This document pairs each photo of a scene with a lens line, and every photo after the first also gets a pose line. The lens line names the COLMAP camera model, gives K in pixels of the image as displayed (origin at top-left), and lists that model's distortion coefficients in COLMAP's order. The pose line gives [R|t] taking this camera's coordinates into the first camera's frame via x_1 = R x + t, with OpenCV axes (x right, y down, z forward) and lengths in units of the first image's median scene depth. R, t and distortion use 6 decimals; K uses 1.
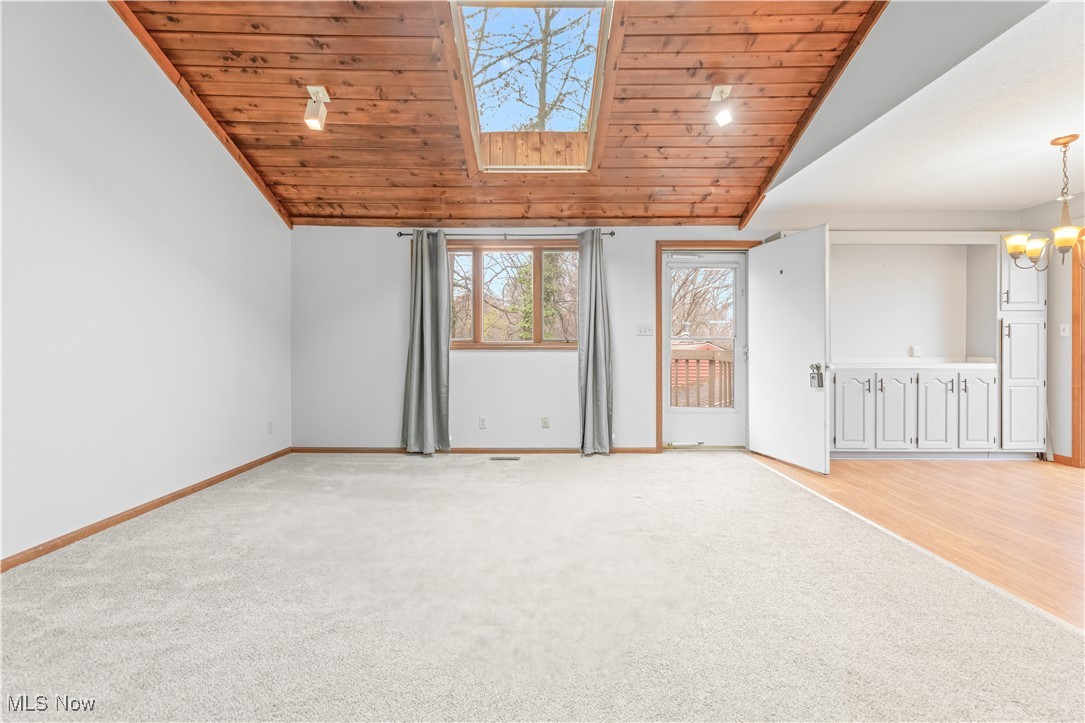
lens RADIAL K [[445.9, 0, 542.3], [0, 445.9, 354.2], [0, 0, 1]] dist [-0.002049, 0.000516]
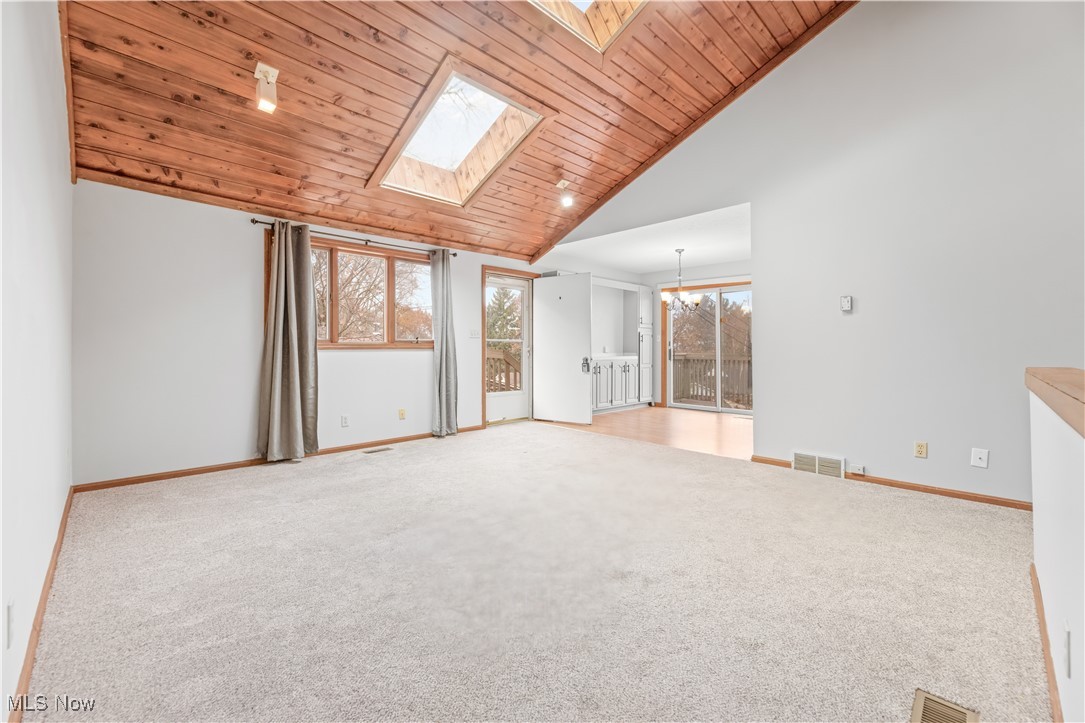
lens RADIAL K [[445.9, 0, 538.0], [0, 445.9, 354.4], [0, 0, 1]] dist [-0.002049, 0.000516]
pose [[0.716182, -0.010886, 0.697828, -0.544489], [0.010577, 0.999933, 0.004743, 0.001007], [-0.697833, 0.003984, 0.716249, -0.039054]]
